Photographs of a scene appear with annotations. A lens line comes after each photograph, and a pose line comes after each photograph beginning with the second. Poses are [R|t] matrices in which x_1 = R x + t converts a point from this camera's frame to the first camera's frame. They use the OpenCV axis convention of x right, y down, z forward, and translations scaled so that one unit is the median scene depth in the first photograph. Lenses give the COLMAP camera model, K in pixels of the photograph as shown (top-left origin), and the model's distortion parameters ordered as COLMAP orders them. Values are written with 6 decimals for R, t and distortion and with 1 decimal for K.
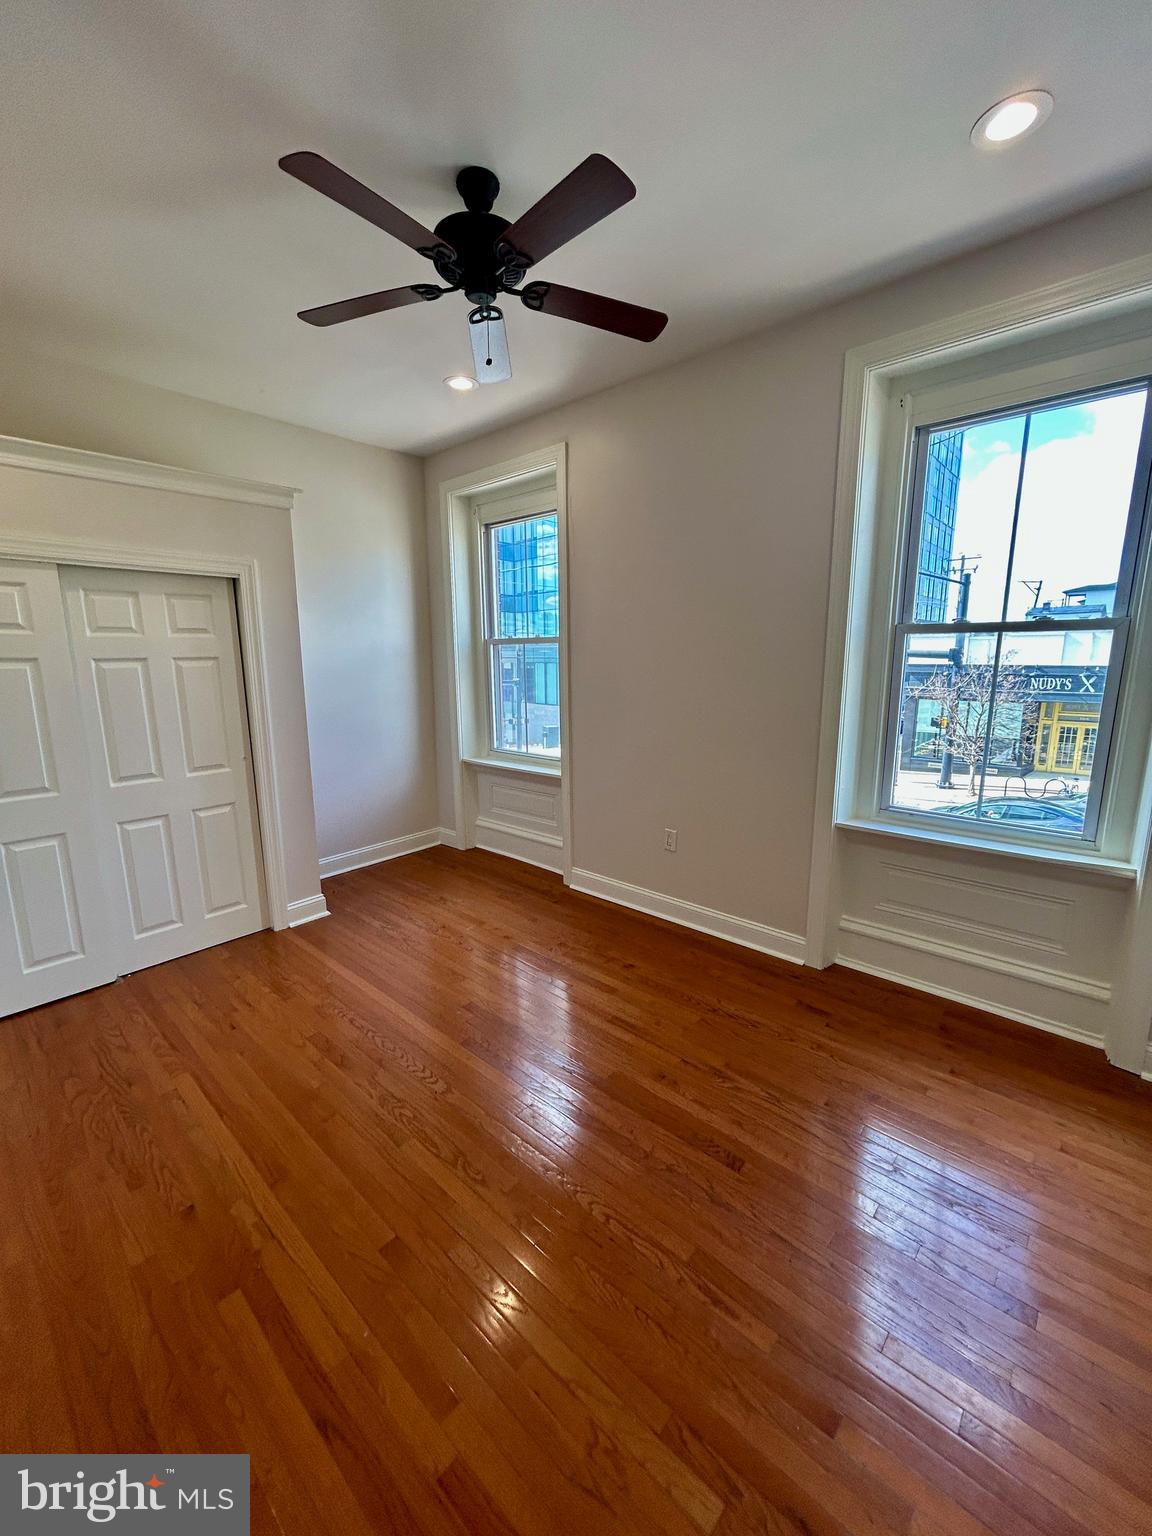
lens RADIAL K [[618.8, 0, 574.7], [0, 618.8, 772.8], [0, 0, 1]] dist [-0.001069, 0.000691]
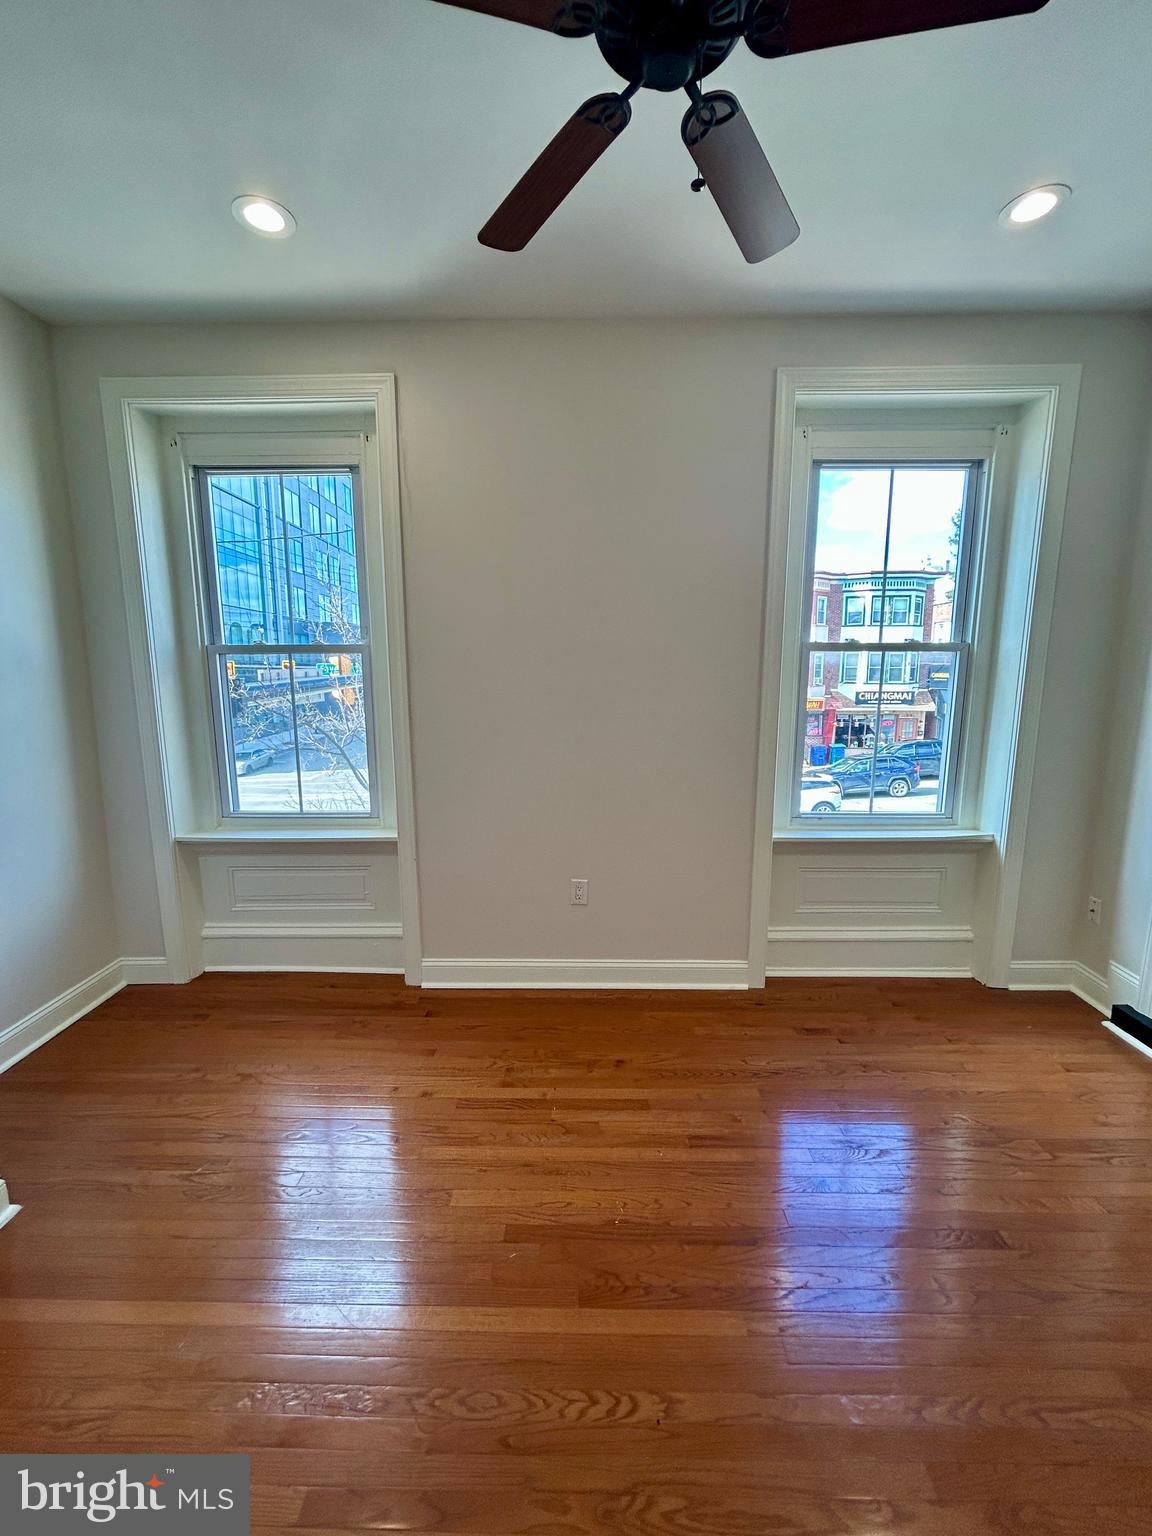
lens RADIAL K [[618.8, 0, 571.4], [0, 618.8, 772.3], [0, 0, 1]] dist [-0.001069, 0.000691]
pose [[0.749571, -0.100112, 0.654309, -0.419820], [0.122580, 0.992393, 0.011414, -0.068124], [-0.650474, 0.071650, 0.756141, 0.403948]]
